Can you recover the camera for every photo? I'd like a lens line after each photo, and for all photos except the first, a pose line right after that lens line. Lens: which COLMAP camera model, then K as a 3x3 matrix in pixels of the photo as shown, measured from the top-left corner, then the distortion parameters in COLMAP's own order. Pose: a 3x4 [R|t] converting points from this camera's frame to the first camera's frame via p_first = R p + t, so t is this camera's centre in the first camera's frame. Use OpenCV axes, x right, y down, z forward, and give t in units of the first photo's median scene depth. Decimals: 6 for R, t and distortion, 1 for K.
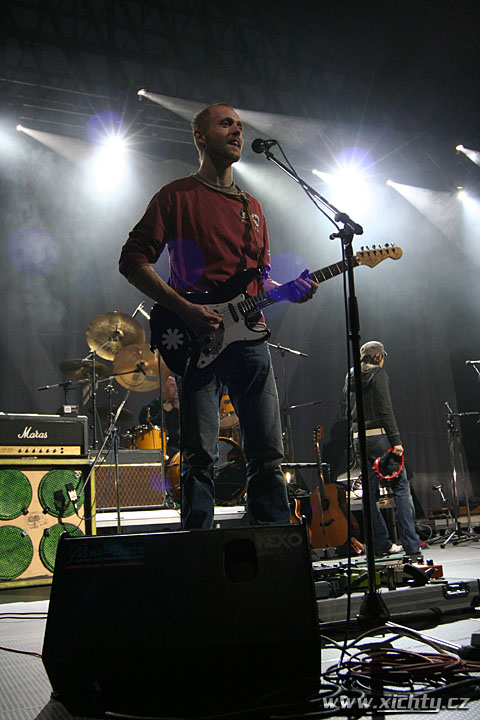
lens RADIAL K [[723.6, 0, 239.7], [0, 723.6, 364.6], [0, 0, 1]] dist [-0.023187, 0.000000]
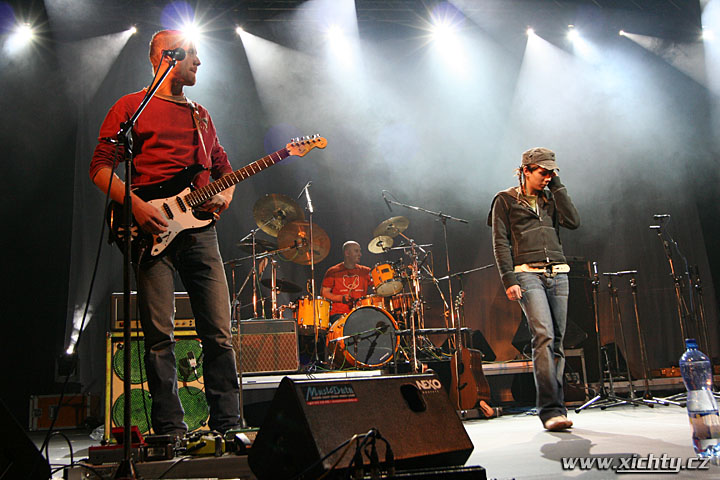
lens RADIAL K [[696.6, 0, 356.2], [0, 696.6, 241.6], [0, 0, 1]] dist [-0.016625, 0.000000]
pose [[0.957878, -0.053530, -0.282143, 0.327065], [0.058696, 0.998227, 0.009882, -0.005439], [0.281114, -0.026026, 0.959322, 0.022110]]
